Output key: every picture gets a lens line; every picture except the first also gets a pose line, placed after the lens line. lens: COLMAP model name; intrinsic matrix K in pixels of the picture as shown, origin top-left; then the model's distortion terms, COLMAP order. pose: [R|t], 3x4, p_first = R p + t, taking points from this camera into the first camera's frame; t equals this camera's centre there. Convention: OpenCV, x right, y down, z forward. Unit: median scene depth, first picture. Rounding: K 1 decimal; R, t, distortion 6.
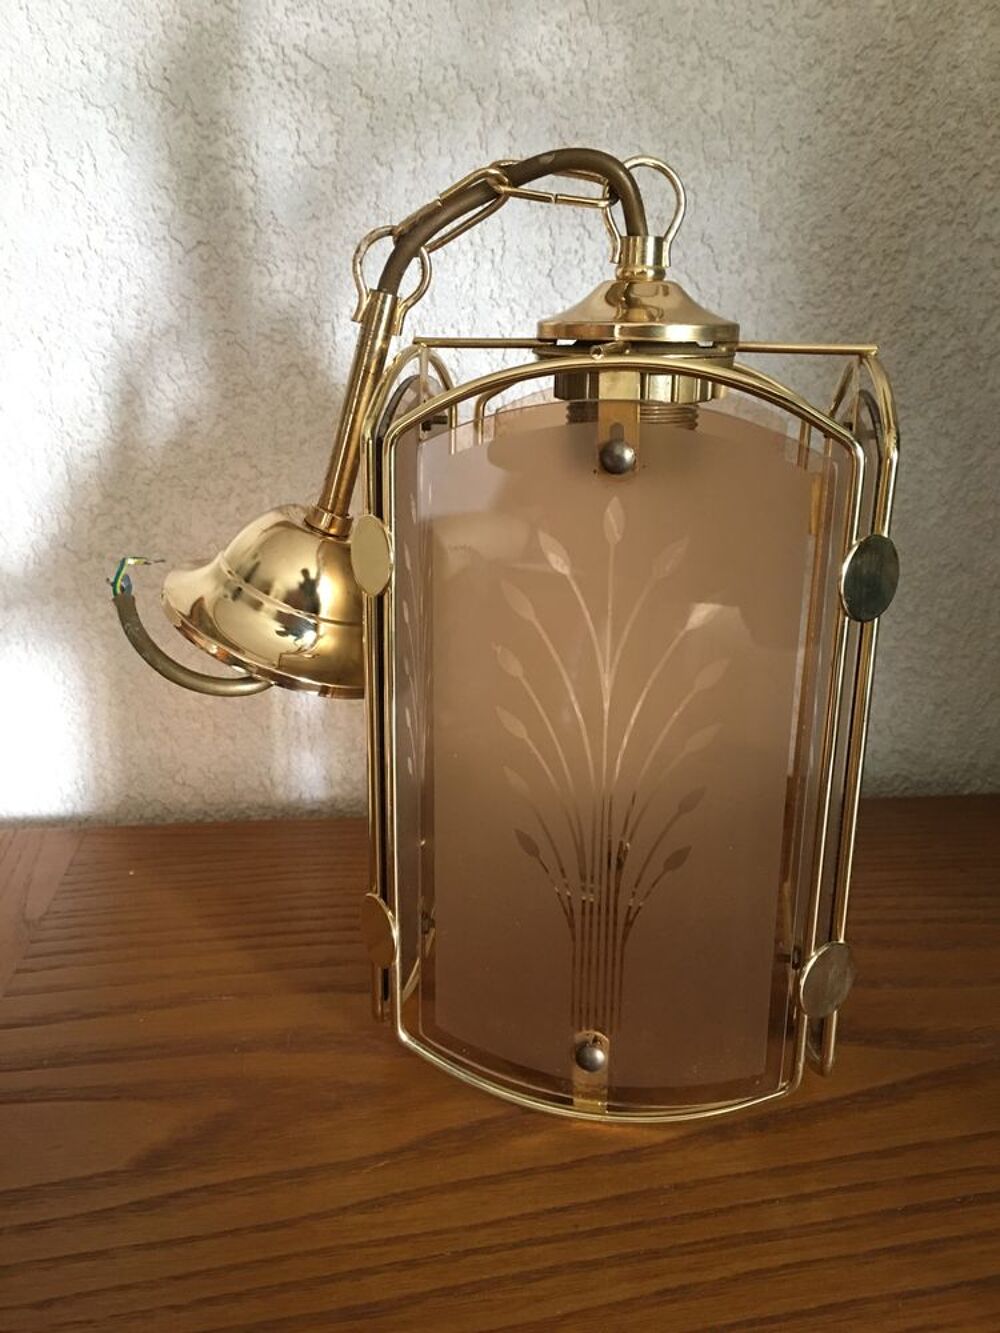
lens RADIAL K [[1137.2, 0, 495.0], [0, 1137.2, 675.4], [0, 0, 1]] dist [0.010849, -0.073555]
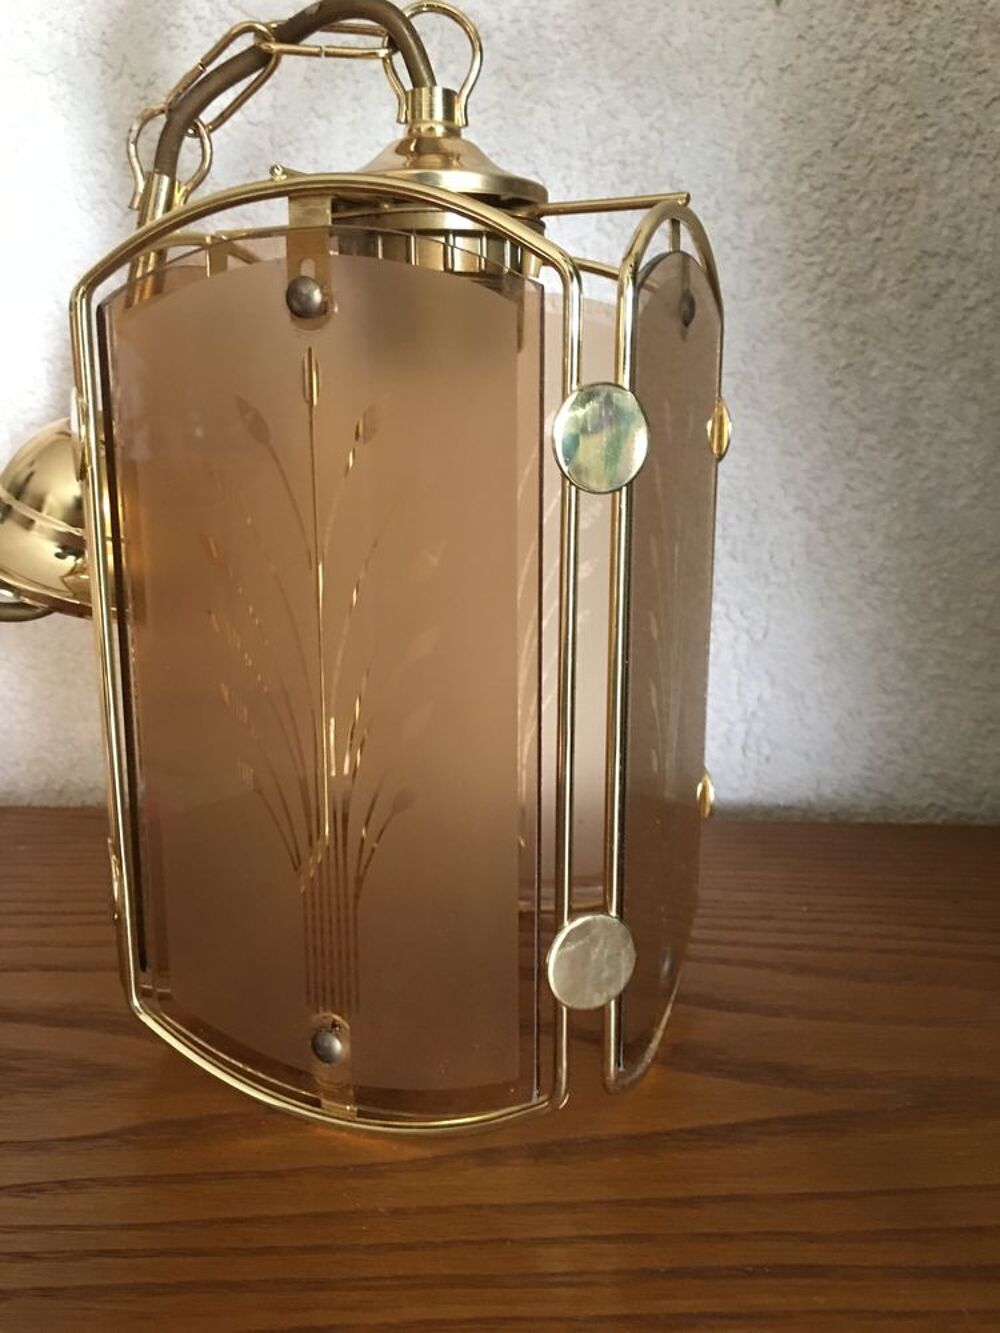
lens RADIAL K [[1137.2, 0, 502.8], [0, 1137.2, 664.1], [0, 0, 1]] dist [0.010849, -0.073555]
pose [[0.984039, 0.024094, -0.176314, 0.225308], [-0.038497, 0.996153, -0.078727, 0.076144], [0.173739, 0.084258, 0.981181, 0.124752]]
